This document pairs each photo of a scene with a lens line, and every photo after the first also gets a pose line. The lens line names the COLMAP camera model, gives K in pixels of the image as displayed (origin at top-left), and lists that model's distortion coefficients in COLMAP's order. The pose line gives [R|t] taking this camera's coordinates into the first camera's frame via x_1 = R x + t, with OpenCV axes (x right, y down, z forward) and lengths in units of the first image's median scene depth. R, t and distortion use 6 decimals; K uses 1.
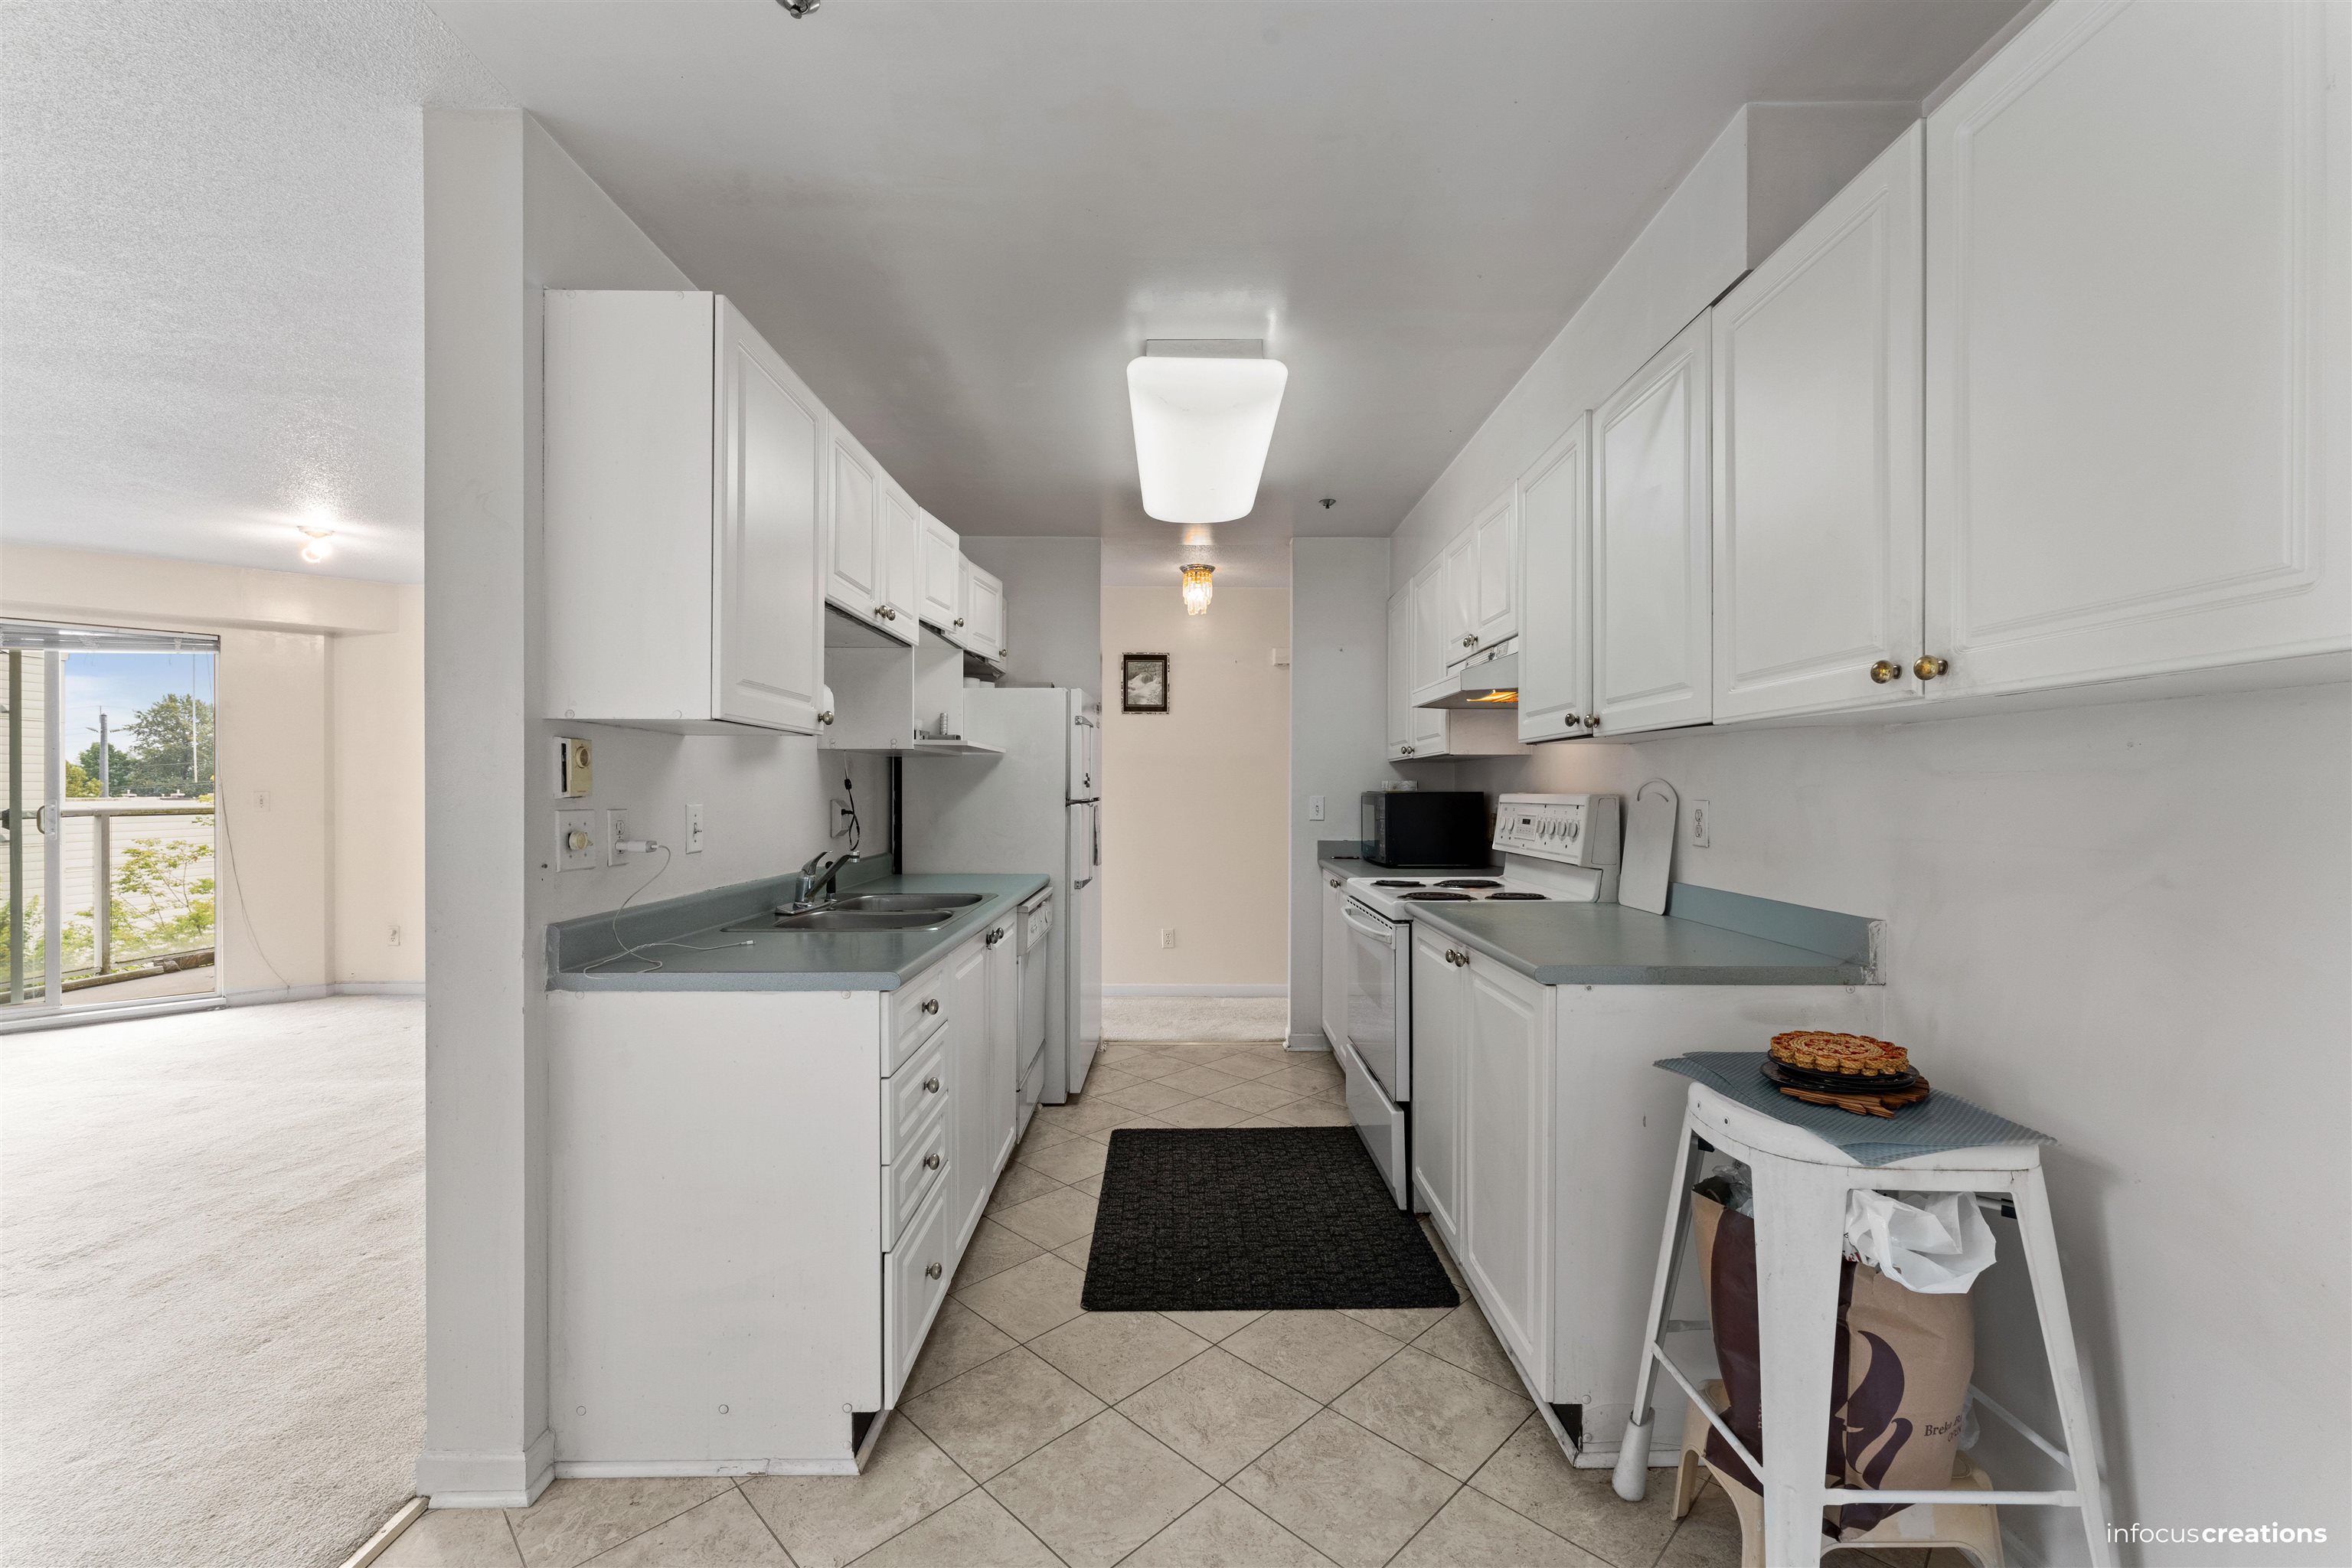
lens RADIAL K [[956.8, 0, 1184.0], [0, 956.8, 790.1], [0, 0, 1]] dist [-0.000800, -0.000116]
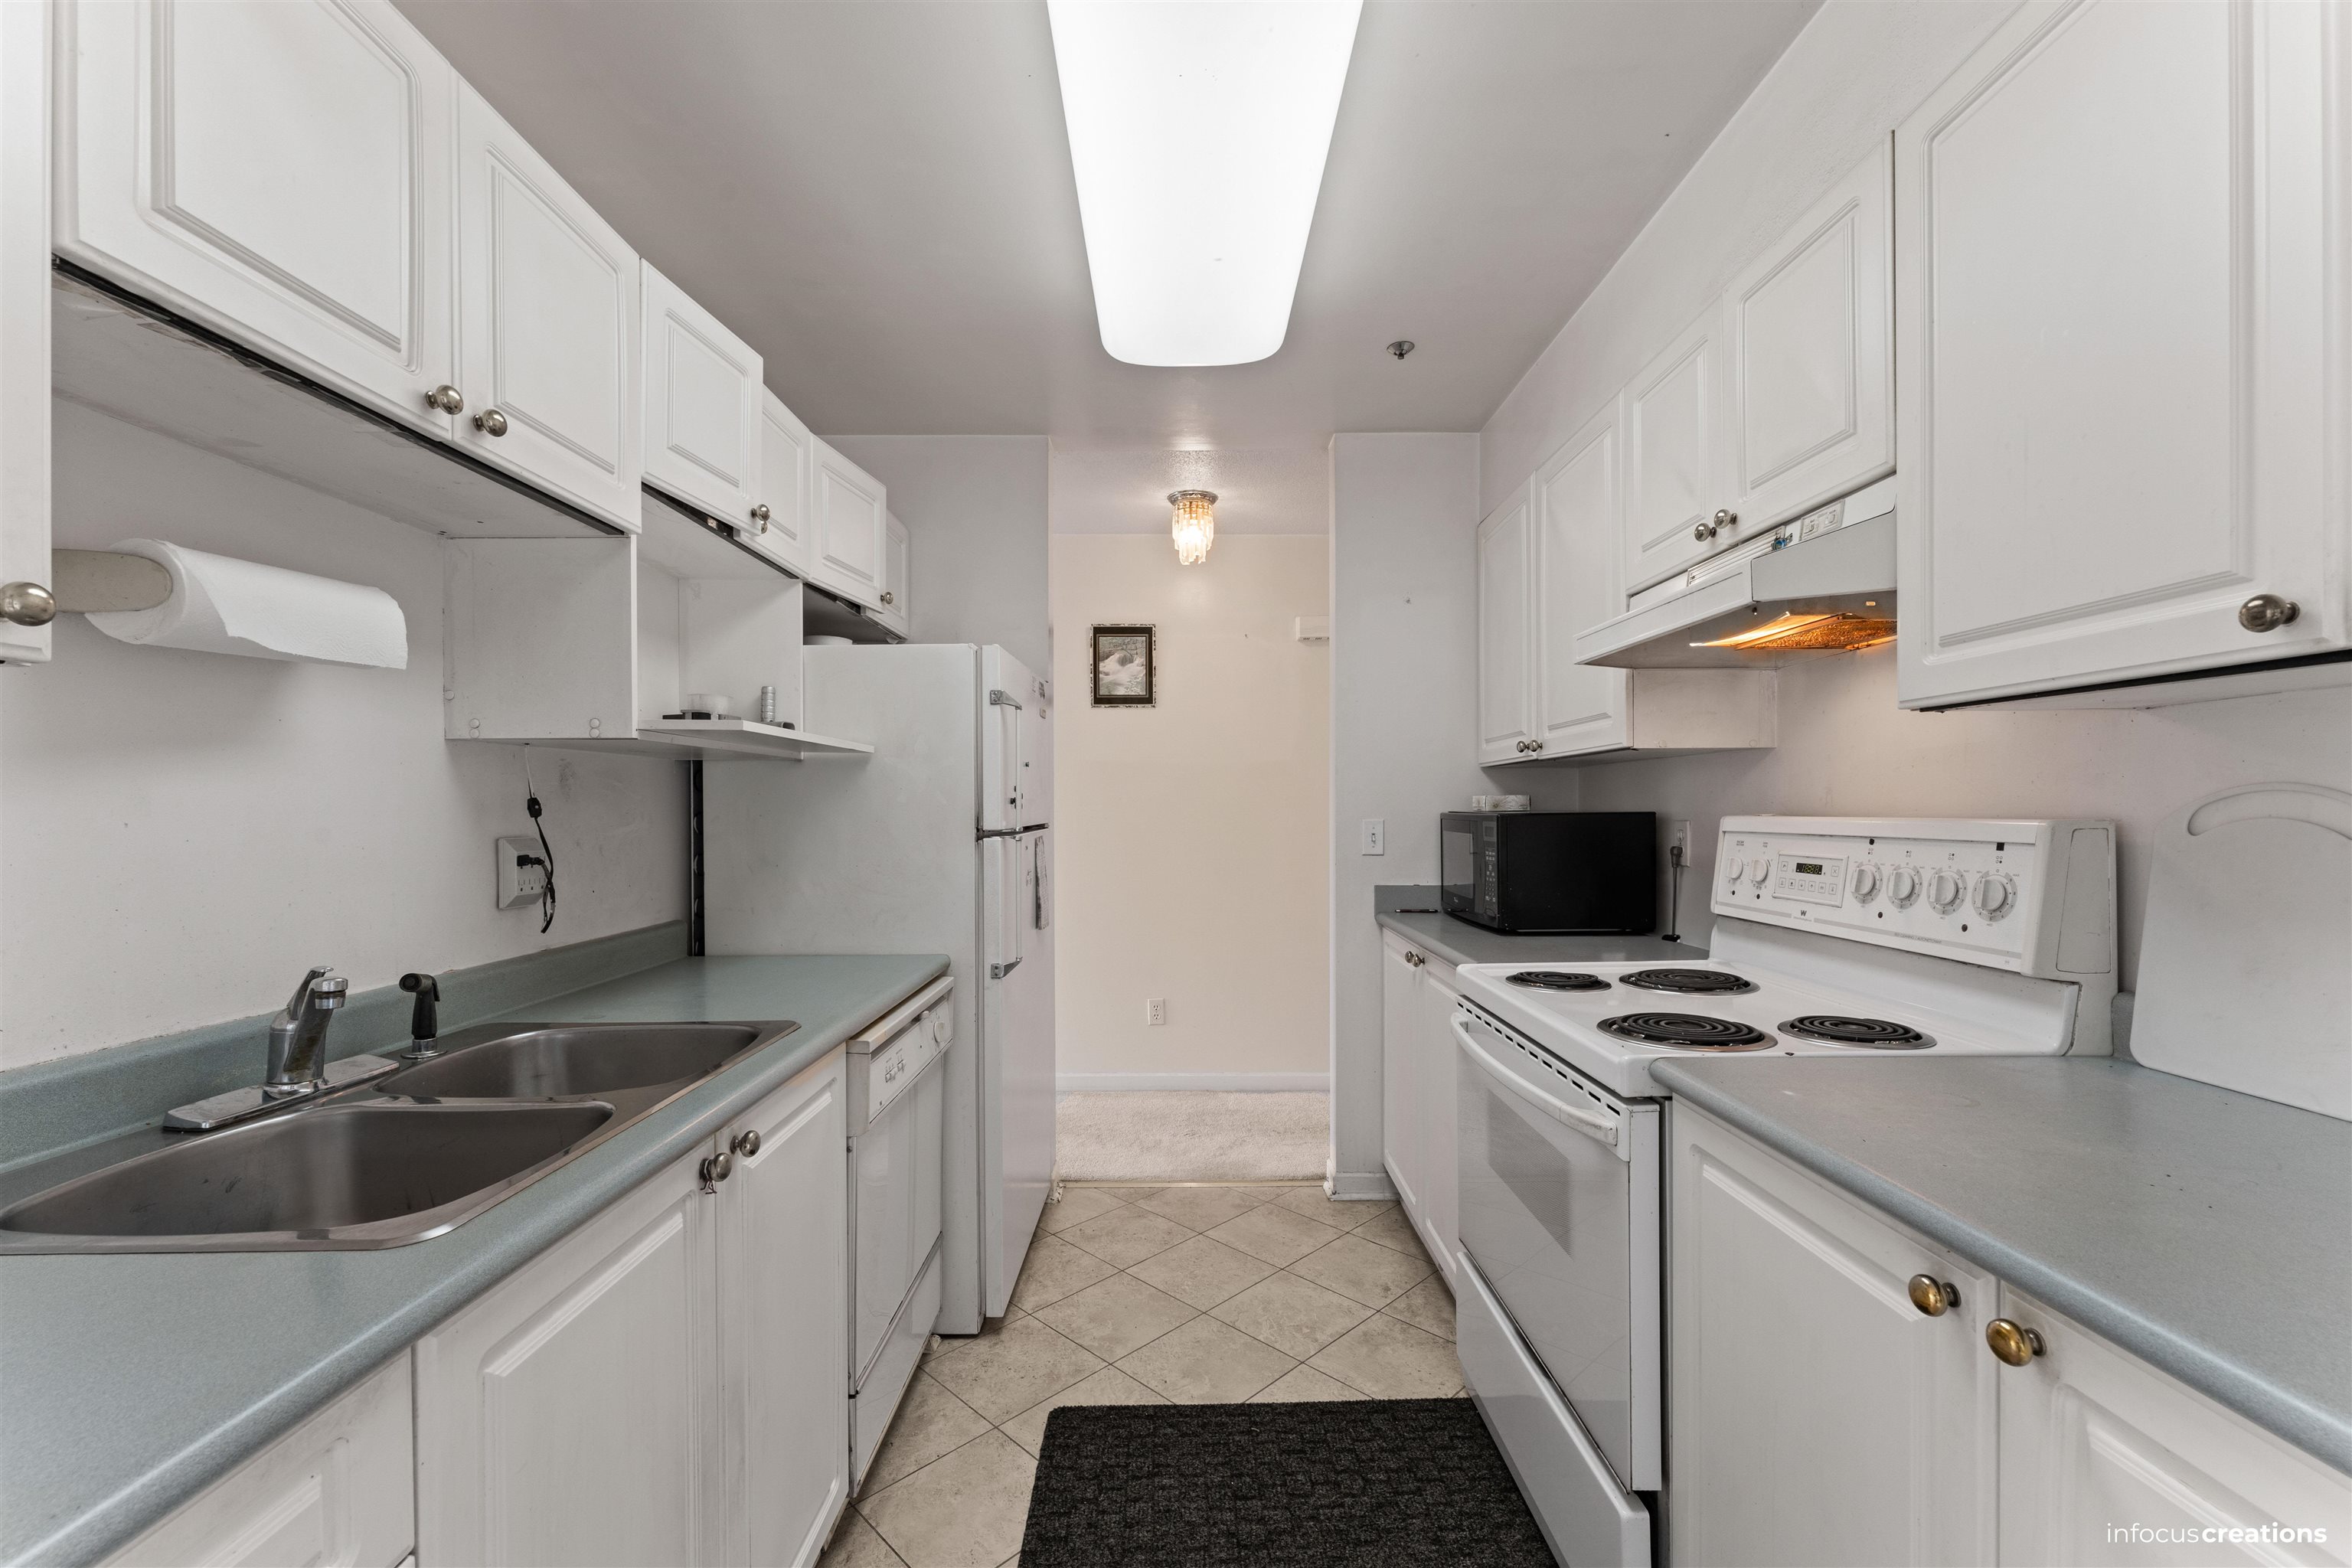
lens RADIAL K [[956.8, 0, 1184.0], [0, 956.8, 790.1], [0, 0, 1]] dist [-0.000800, -0.000116]
pose [[0.999974, -0.006553, 0.003041, 0.005291], [0.006607, 0.999812, -0.018252, -0.003050], [-0.002921, 0.018272, 0.999829, 0.382594]]
